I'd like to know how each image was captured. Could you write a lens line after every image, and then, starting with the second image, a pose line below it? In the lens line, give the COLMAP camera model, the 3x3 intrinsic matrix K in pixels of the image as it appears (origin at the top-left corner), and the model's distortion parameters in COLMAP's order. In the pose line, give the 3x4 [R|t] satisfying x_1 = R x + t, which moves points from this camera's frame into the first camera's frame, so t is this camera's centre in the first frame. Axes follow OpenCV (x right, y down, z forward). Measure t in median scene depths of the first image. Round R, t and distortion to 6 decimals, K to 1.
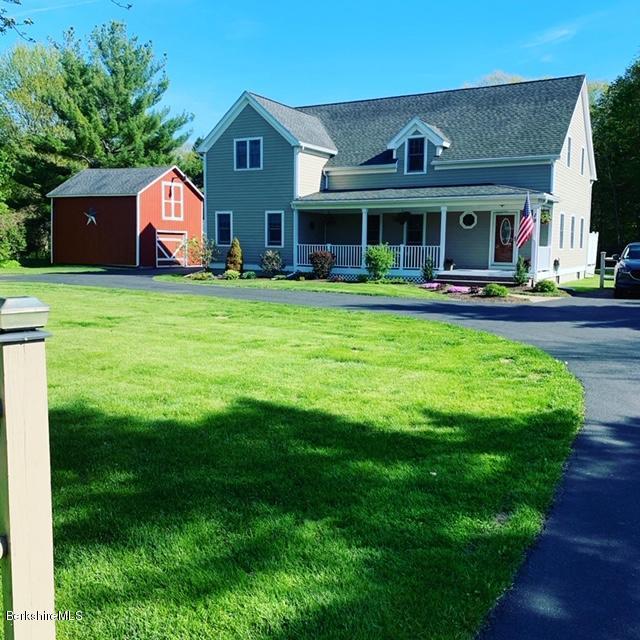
lens RADIAL K [[653.6, 0, 320.0], [0, 653.6, 320.0], [0, 0, 1]] dist [-0.002767, 0.000754]
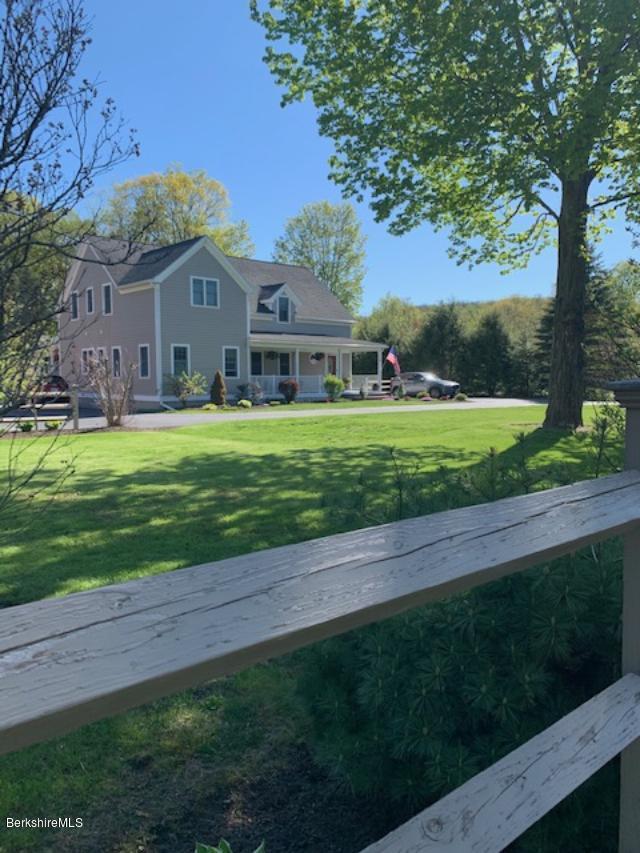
lens RADIAL K [[637.2, 0, 320.0], [0, 637.2, 426.5], [0, 0, 1]] dist [0.020185, -0.044776]
pose [[0.311175, -0.082850, 0.946734, -0.977331], [0.114374, 0.992217, 0.049237, -0.060269], [-0.943445, 0.092961, 0.318229, 0.468271]]
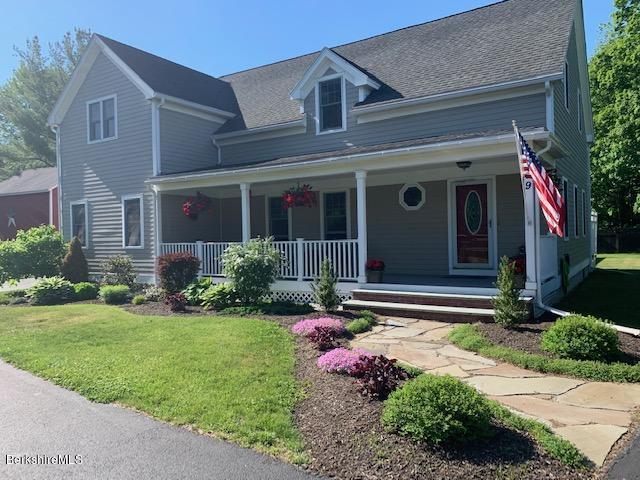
lens RADIAL K [[478.1, 0, 320.0], [0, 478.1, 240.0], [0, 0, 1]] dist [0.020185, -0.044776]
pose [[0.998151, -0.032471, -0.051390, 0.138728], [0.026695, 0.993646, -0.109338, -0.054818], [0.054614, 0.107764, 0.992675, 0.467855]]
